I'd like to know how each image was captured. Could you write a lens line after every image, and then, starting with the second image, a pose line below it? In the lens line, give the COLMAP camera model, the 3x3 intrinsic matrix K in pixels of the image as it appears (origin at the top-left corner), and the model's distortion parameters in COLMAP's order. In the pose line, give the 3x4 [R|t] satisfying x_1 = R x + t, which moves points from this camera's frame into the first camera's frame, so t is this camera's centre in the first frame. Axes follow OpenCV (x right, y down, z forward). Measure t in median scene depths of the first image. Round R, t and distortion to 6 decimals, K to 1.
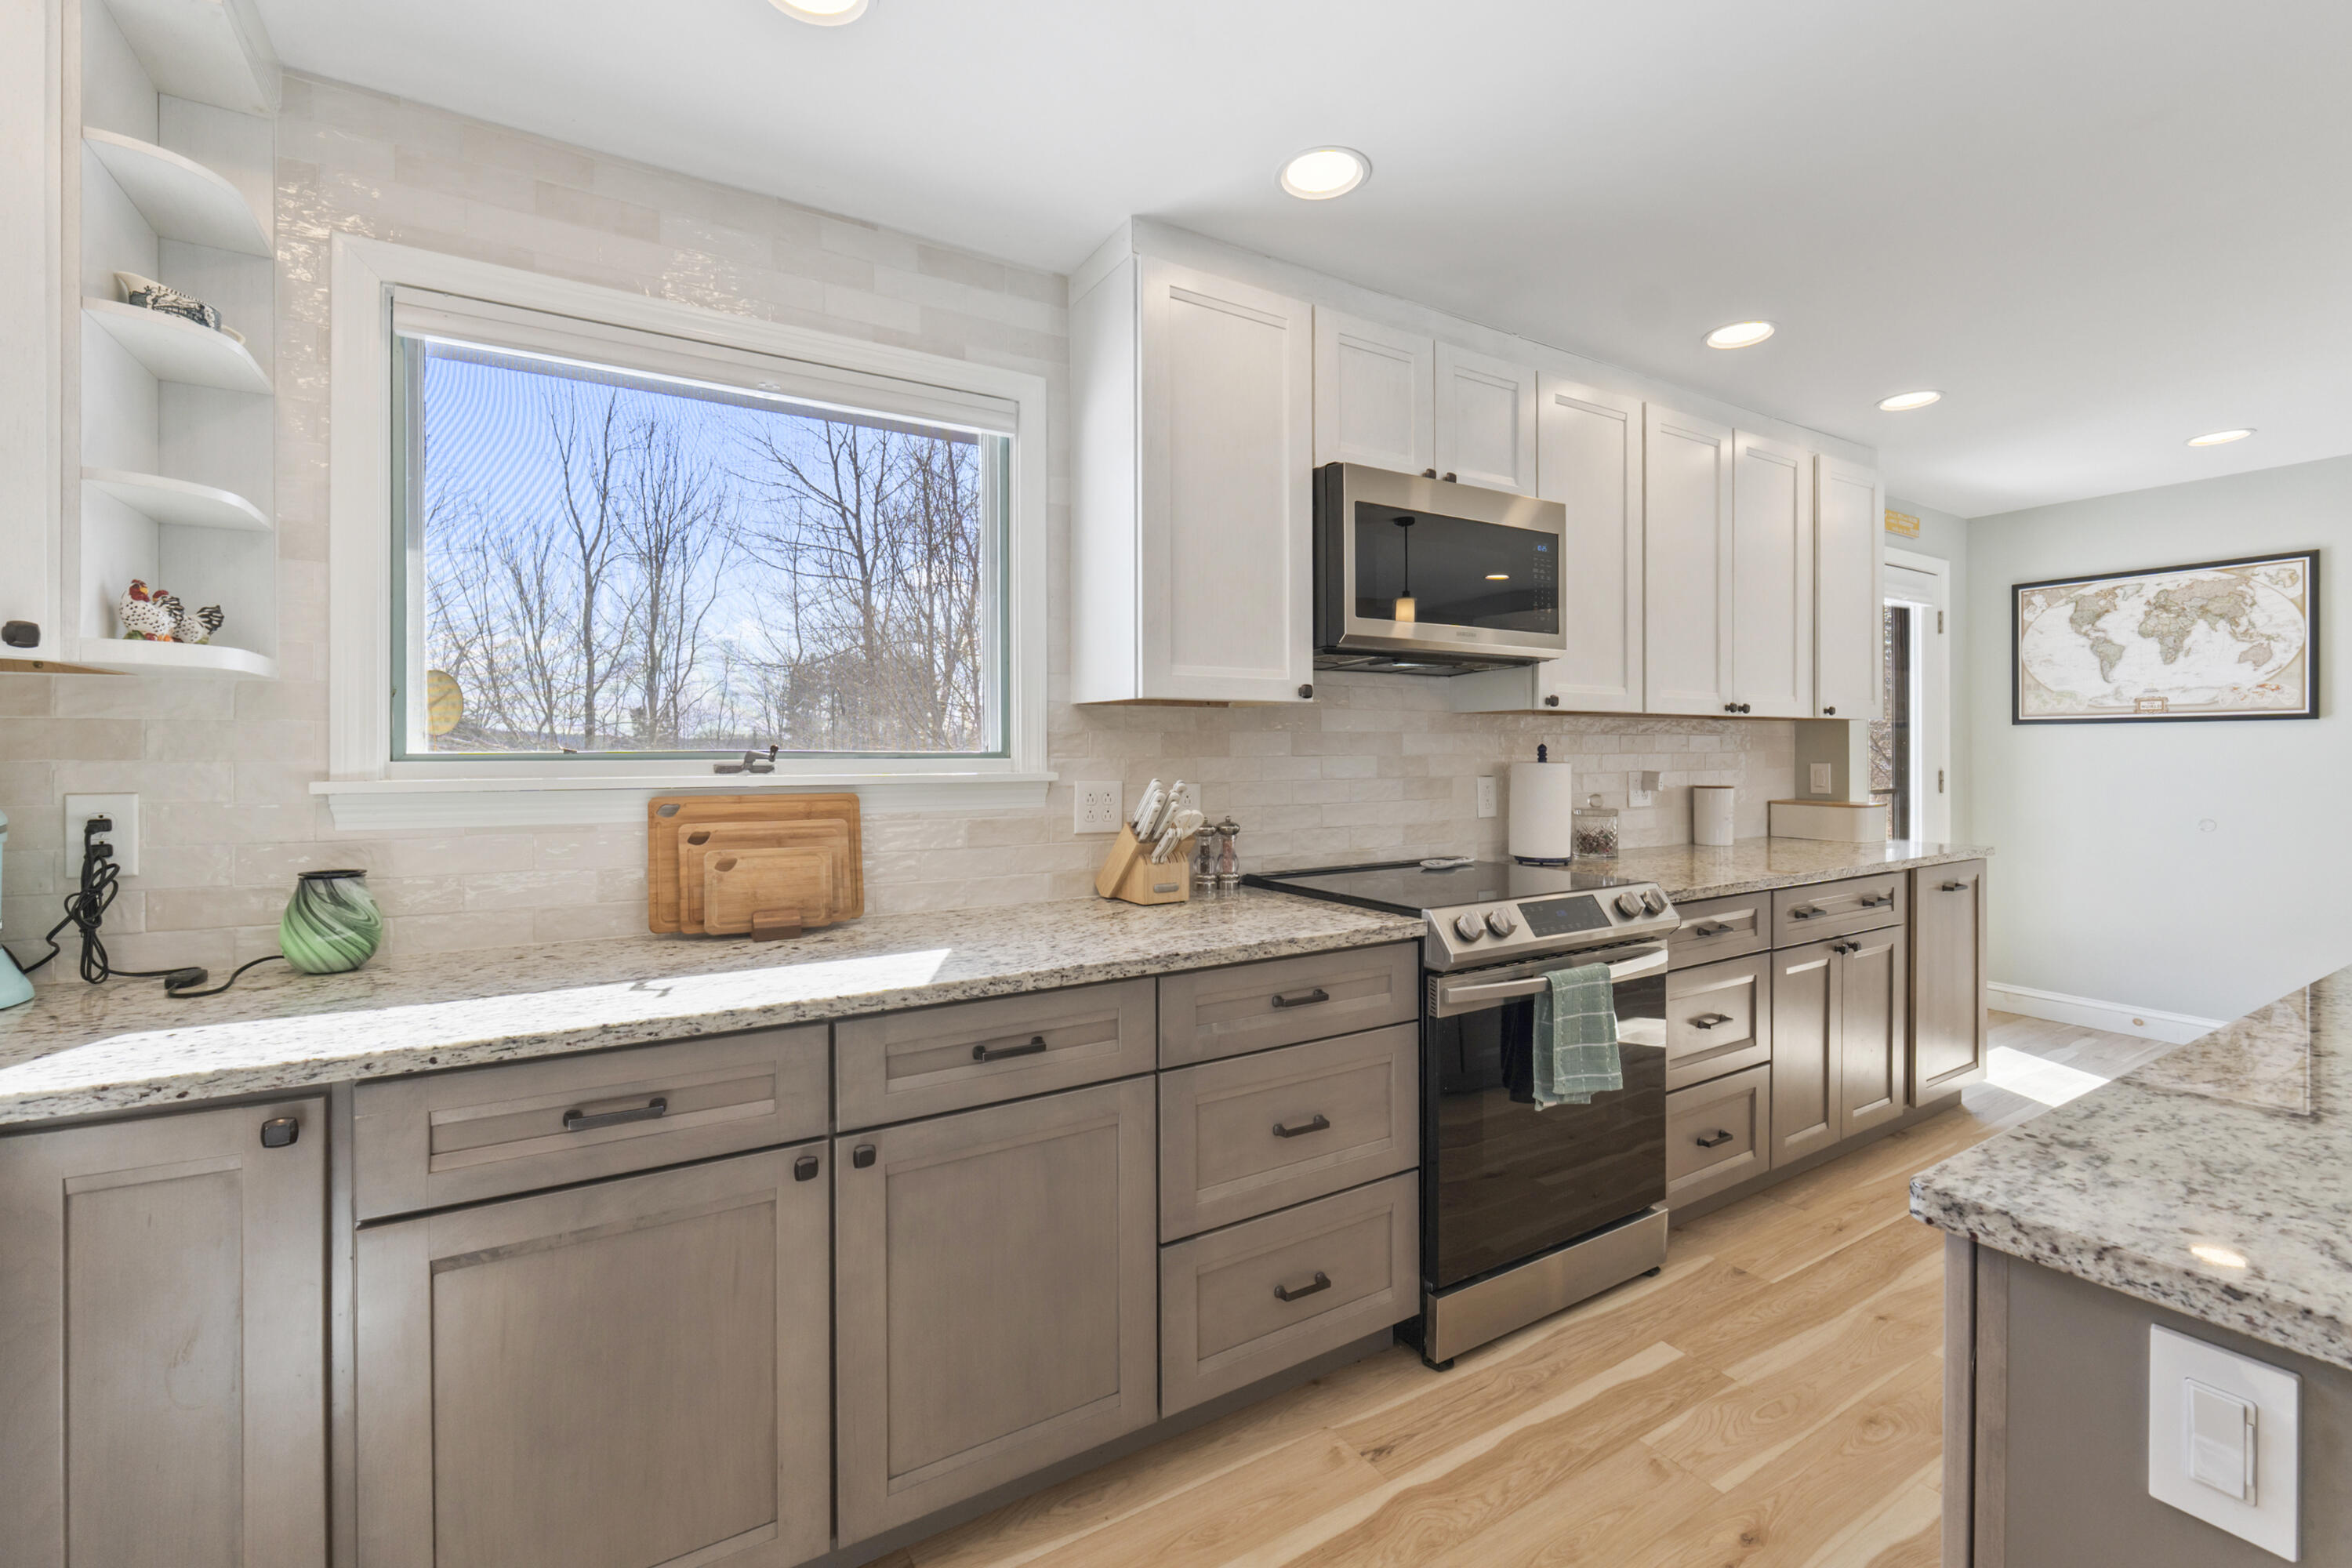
lens RADIAL K [[993.9, 0, 1173.8], [0, 993.9, 755.0], [0, 0, 1]] dist [-0.005593, 0.000152]
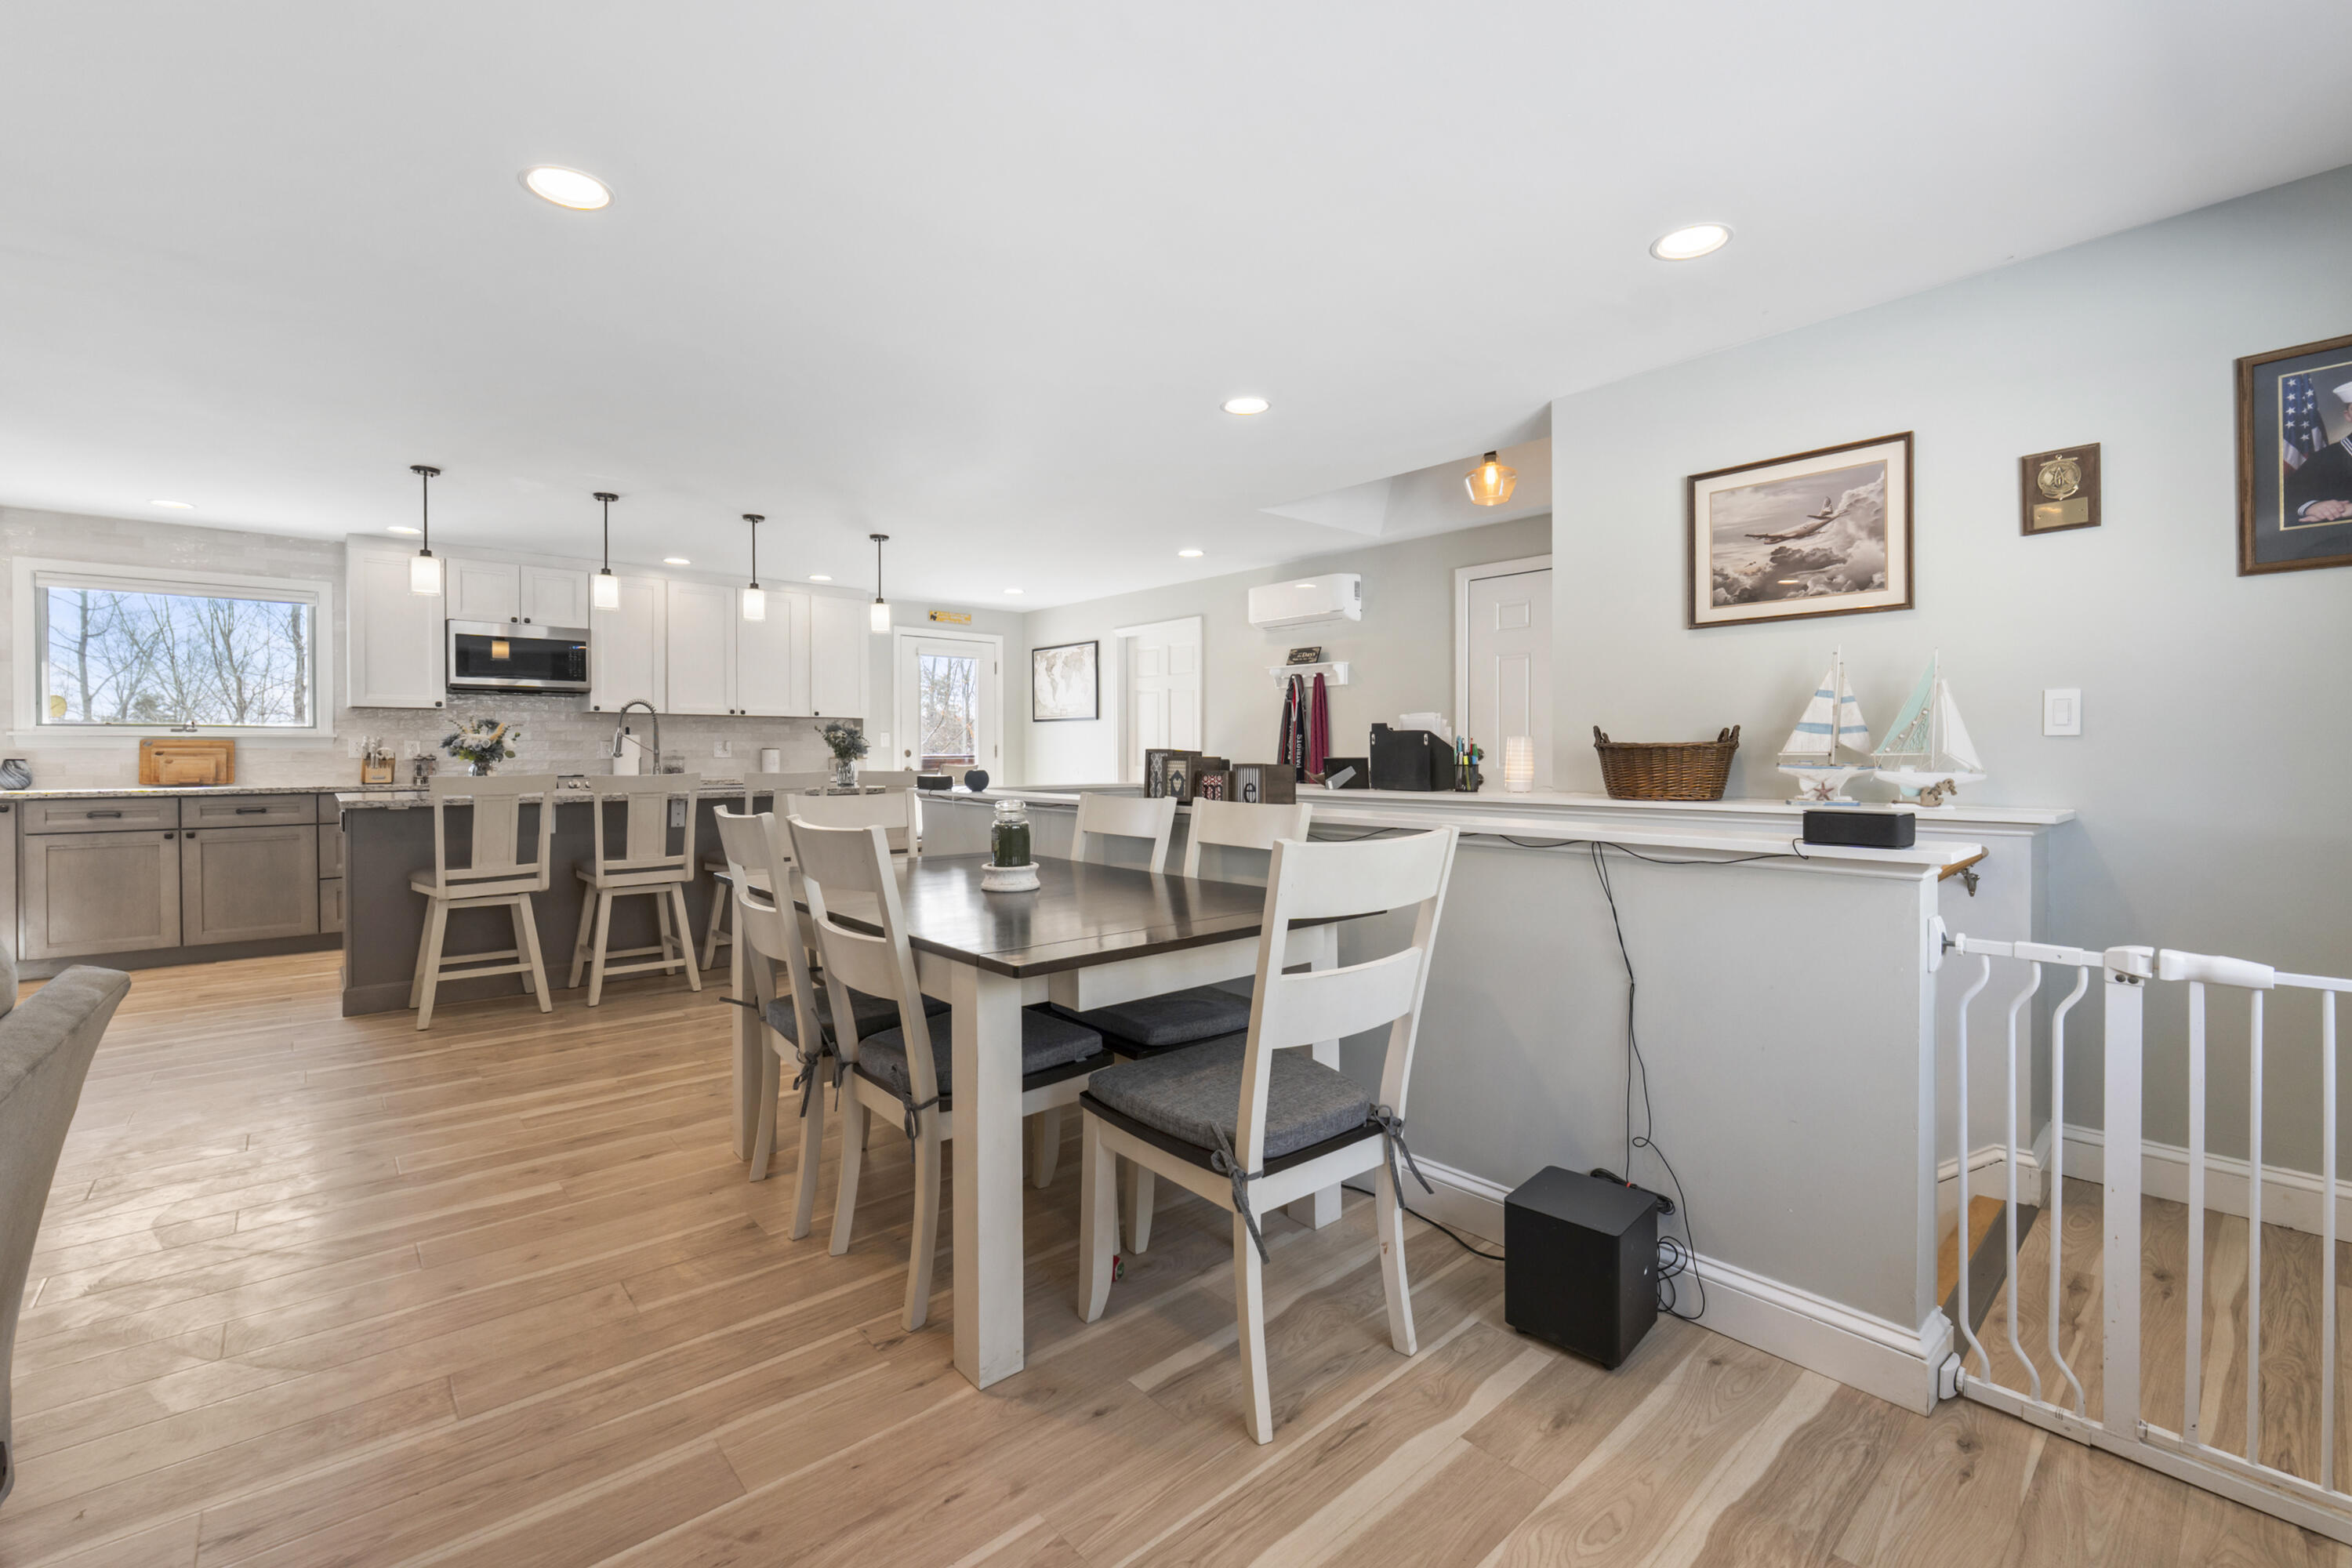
lens RADIAL K [[990.2, 0, 1175.4], [0, 990.2, 763.5], [0, 0, 1]] dist [-0.010467, 0.000301]
pose [[0.983536, 0.000533, 0.180713, 1.342050], [-0.002375, 0.999947, 0.009976, 0.053794], [-0.180699, -0.010241, 0.983485, -1.645148]]
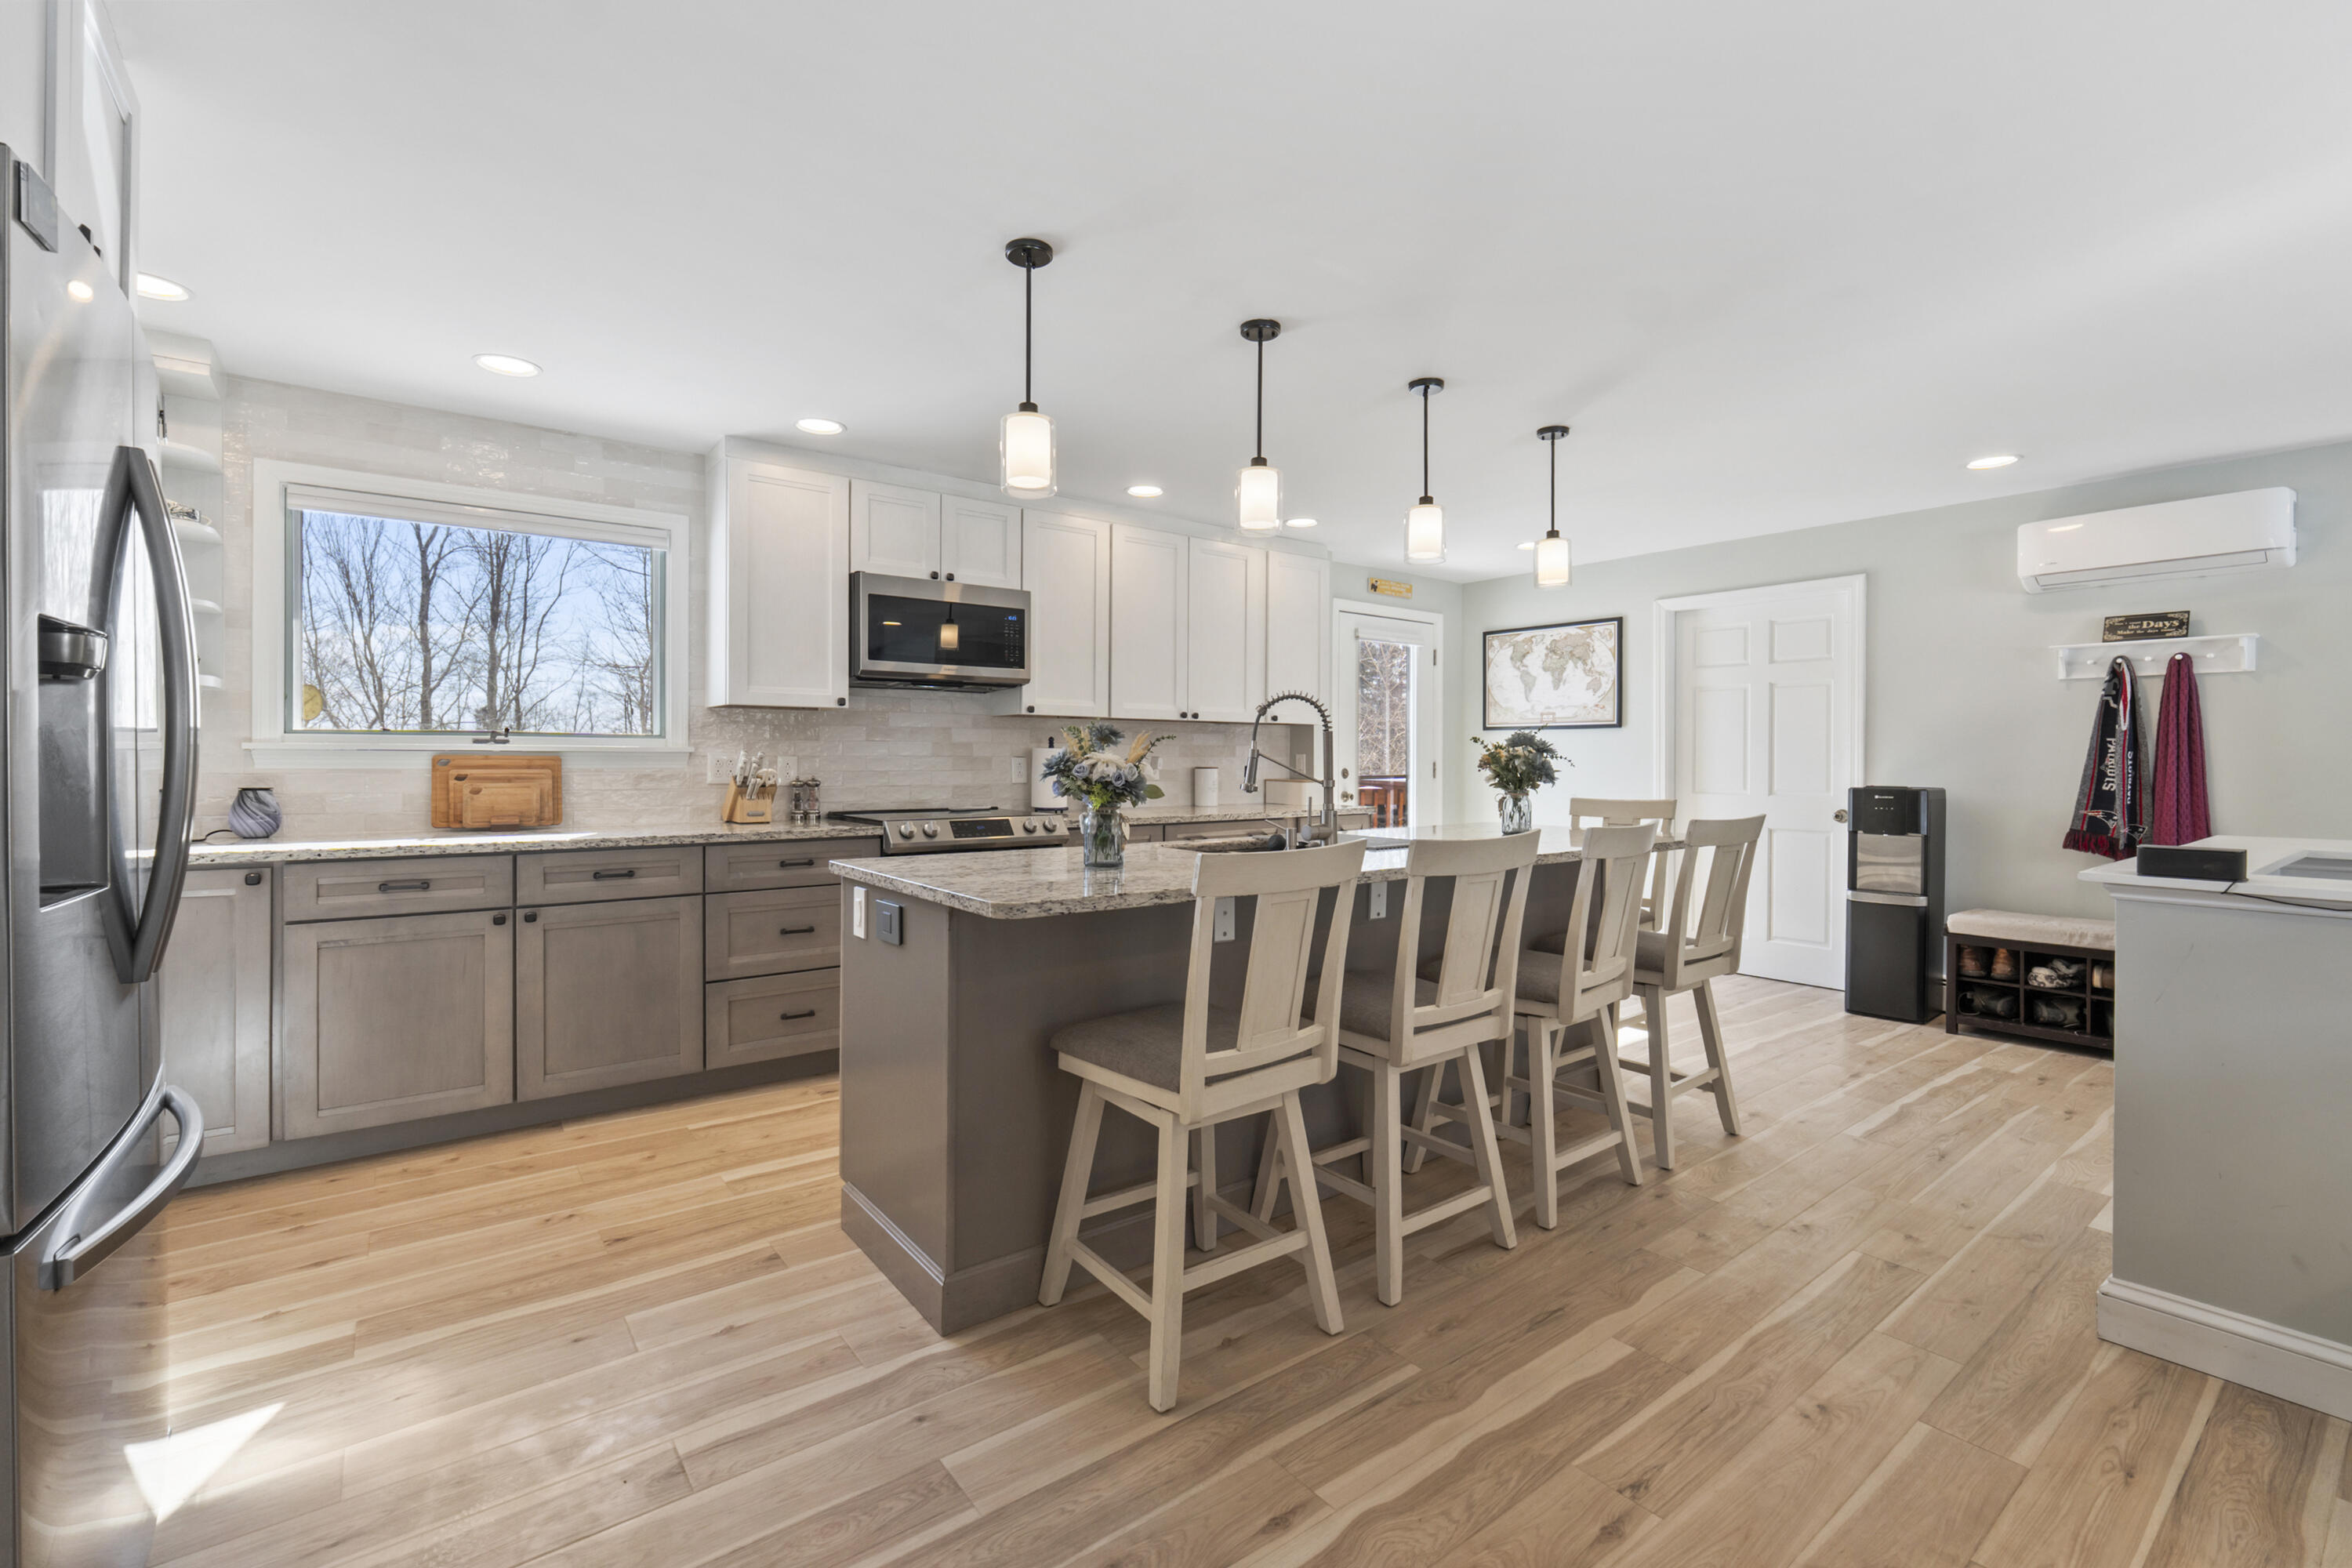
lens RADIAL K [[1011.7, 0, 1175.6], [0, 1011.7, 766.6], [0, 0, 1]] dist [-0.005397, -0.000297]
pose [[0.994371, 0.006046, 0.105783, 0.443001], [-0.006453, 0.999973, 0.003507, 0.033012], [-0.105759, -0.004170, 0.994383, -0.692193]]
